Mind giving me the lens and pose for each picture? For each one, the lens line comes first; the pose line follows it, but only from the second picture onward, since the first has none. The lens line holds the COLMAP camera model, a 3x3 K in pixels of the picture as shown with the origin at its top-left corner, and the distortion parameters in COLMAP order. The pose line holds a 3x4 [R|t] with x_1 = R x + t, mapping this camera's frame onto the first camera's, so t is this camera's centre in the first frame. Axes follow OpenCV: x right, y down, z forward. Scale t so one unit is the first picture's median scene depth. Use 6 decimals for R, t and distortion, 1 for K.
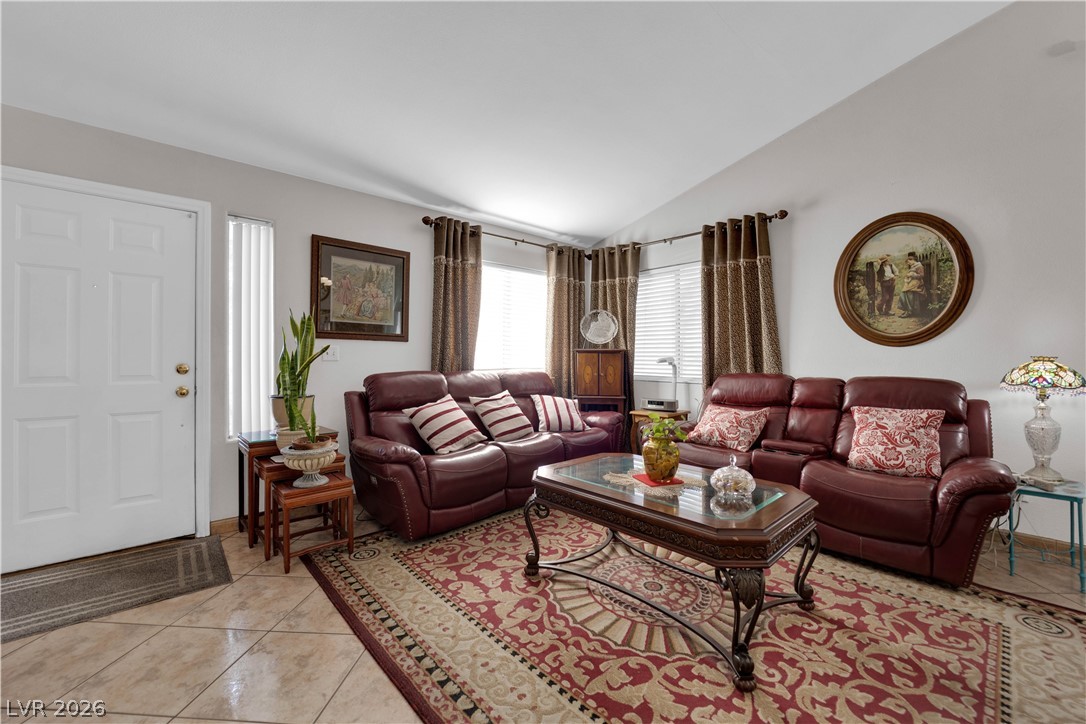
lens RADIAL K [[435.2, 0, 543.5], [0, 435.2, 357.8], [0, 0, 1]] dist [-0.012499, -0.001717]
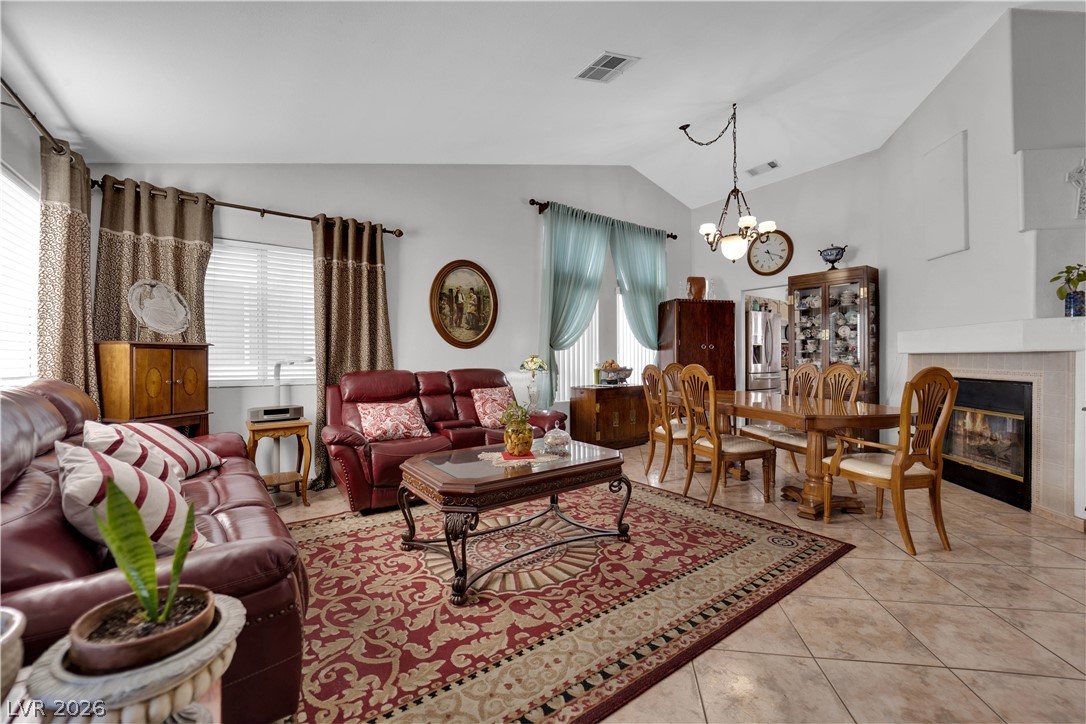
lens RADIAL K [[435.2, 0, 548.0], [0, 435.2, 357.8], [0, 0, 1]] dist [-0.012499, -0.001717]
pose [[0.109772, -0.001521, 0.993956, -0.638188], [0.002714, 0.999996, 0.001231, 0.004488], [-0.993953, 0.002562, 0.109776, 0.532079]]
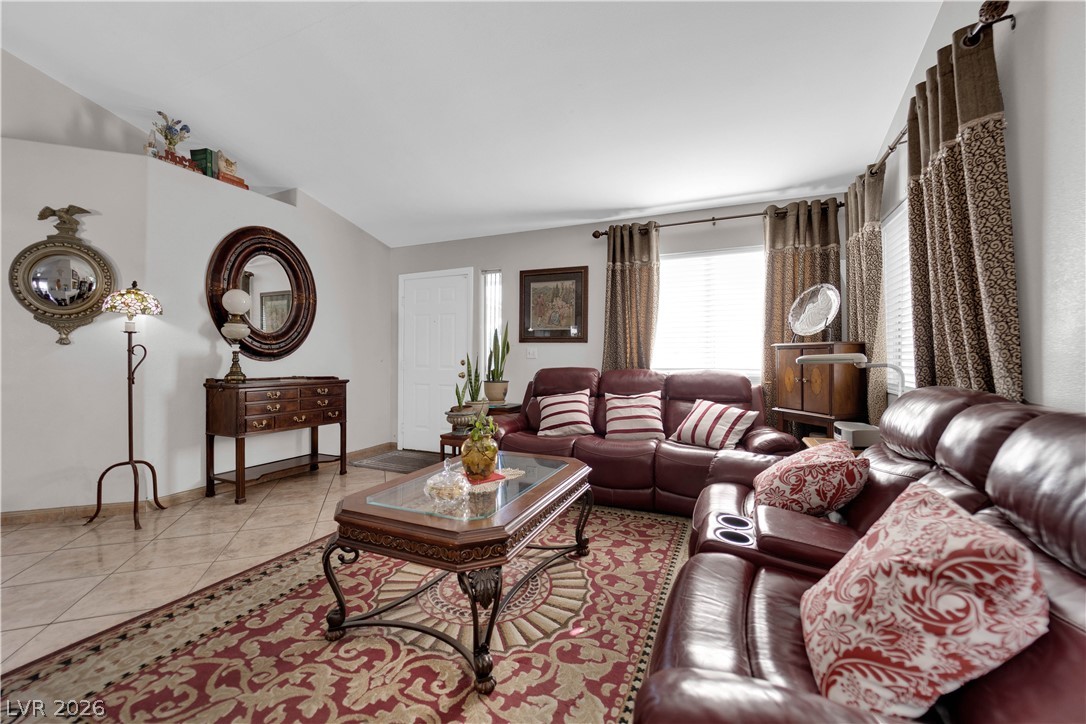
lens RADIAL K [[435.2, 0, 546.6], [0, 435.2, 356.2], [0, 0, 1]] dist [-0.012499, -0.001717]
pose [[0.406331, -0.003113, -0.913721, 0.842494], [-0.000405, 0.999993, -0.003587, 0.004693], [0.913726, 0.001827, 0.406327, 0.500467]]
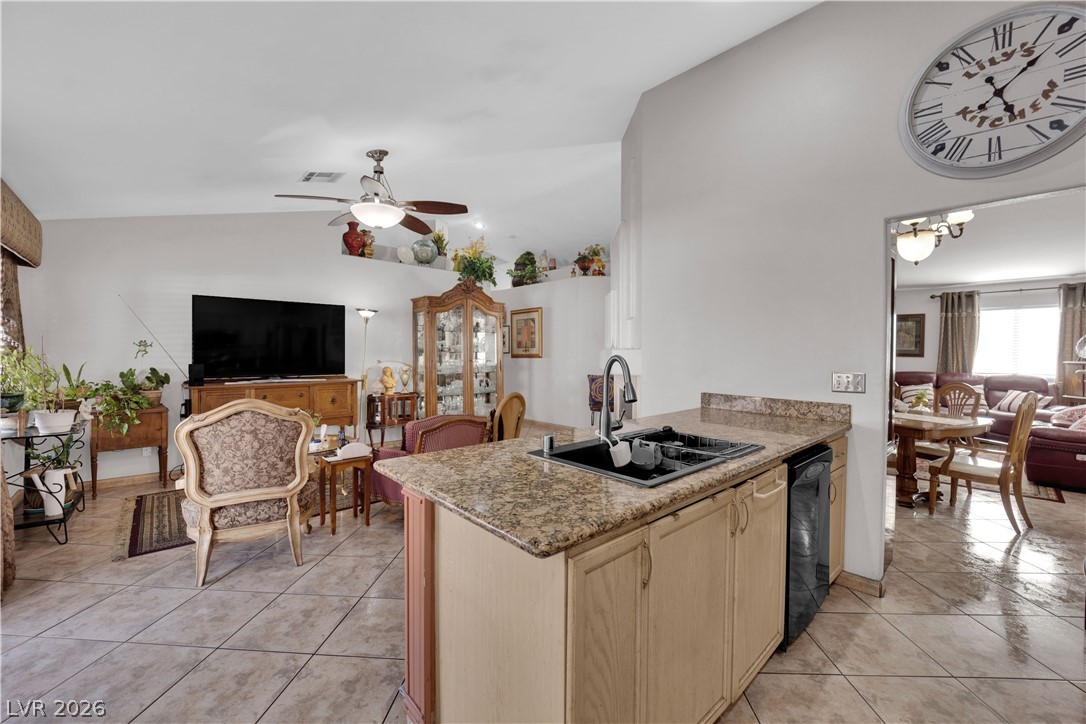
lens RADIAL K [[435.2, 0, 547.0], [0, 435.2, 357.5], [0, 0, 1]] dist [-0.012499, -0.001717]
pose [[0.002838, 0.012501, -0.999918, 2.045134], [-0.002449, 0.999919, 0.012494, -0.066322], [0.999993, 0.002414, 0.002868, -0.942712]]
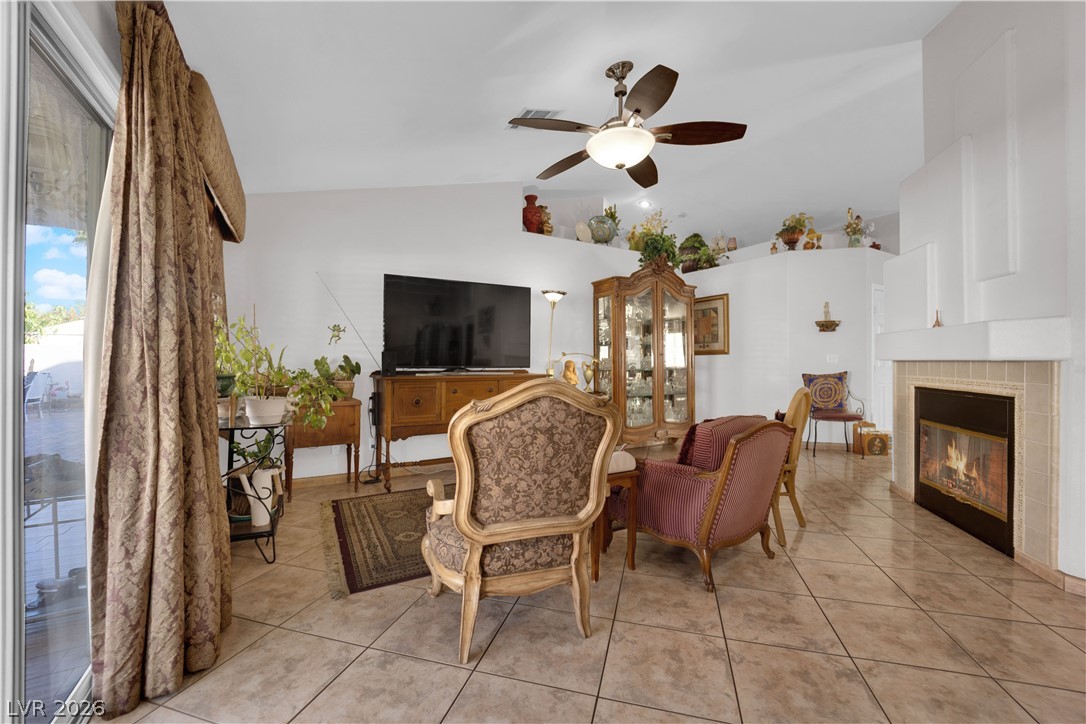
lens RADIAL K [[435.2, 0, 548.6], [0, 435.2, 357.3], [0, 0, 1]] dist [-0.012499, -0.001717]
pose [[-0.212296, -0.006821, -0.977182, 1.752509], [-0.002055, 0.999977, -0.006534, -0.001778], [0.977203, 0.000621, -0.212305, -1.367005]]
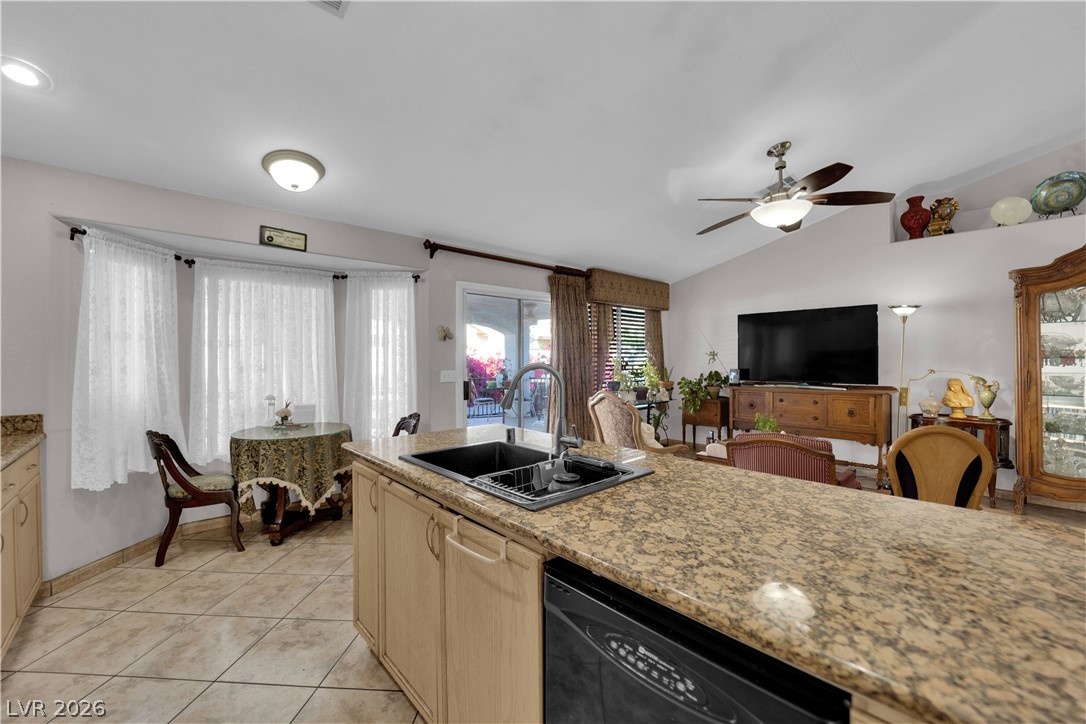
lens RADIAL K [[435.2, 0, 546.8], [0, 435.2, 358.4], [0, 0, 1]] dist [-0.012499, -0.001717]
pose [[-0.999988, 0.003962, -0.002760, 1.445117], [0.003971, 0.999987, -0.003119, -0.066060], [0.002747, -0.003130, -0.999991, -0.275667]]
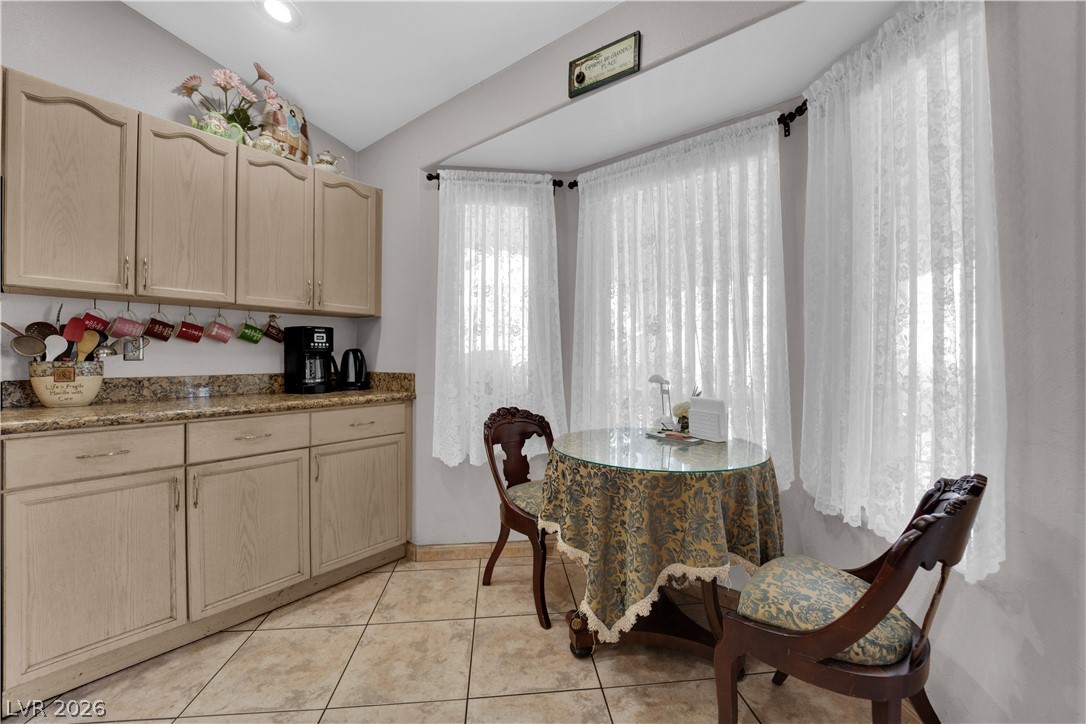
lens RADIAL K [[435.2, 0, 544.9], [0, 435.2, 358.8], [0, 0, 1]] dist [-0.012499, -0.001717]
pose [[-0.155868, -0.001697, 0.987776, 1.558391], [-0.003832, 0.999992, 0.001114, 0.001074], [-0.987770, -0.003612, -0.155873, -1.166908]]
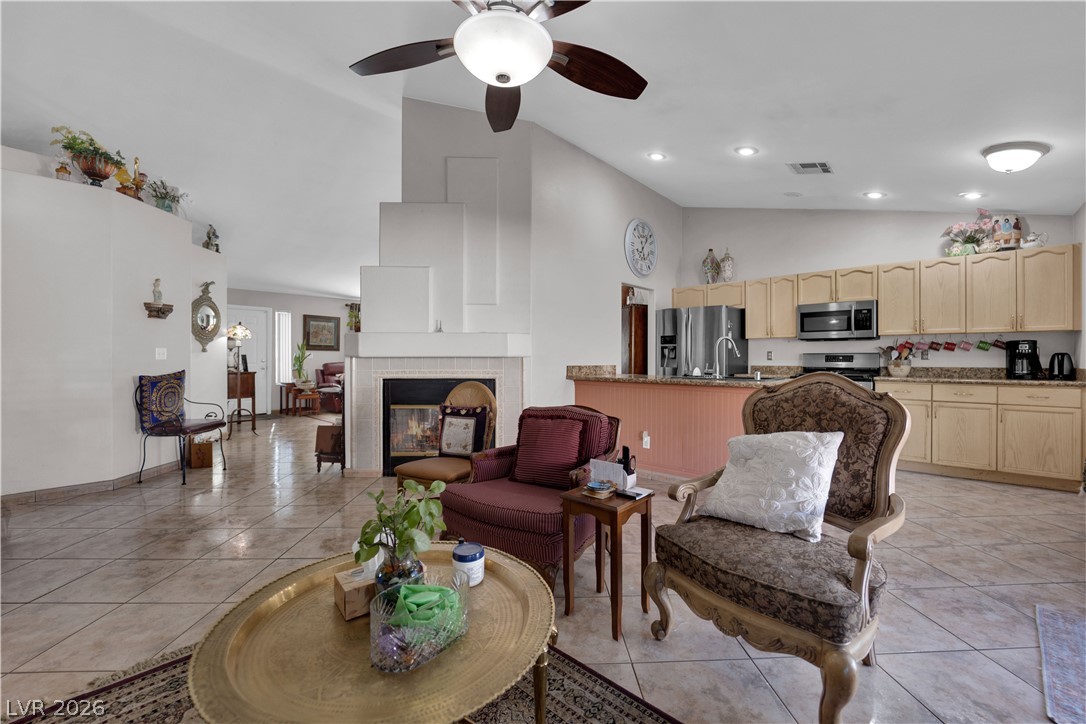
lens RADIAL K [[435.2, 0, 545.9], [0, 435.2, 357.8], [0, 0, 1]] dist [-0.012499, -0.001717]
pose [[0.995913, -0.000168, 0.090321, 0.823340], [-0.000090, 0.999996, 0.002858, -0.004572], [-0.090321, -0.002854, 0.995909, -2.047954]]
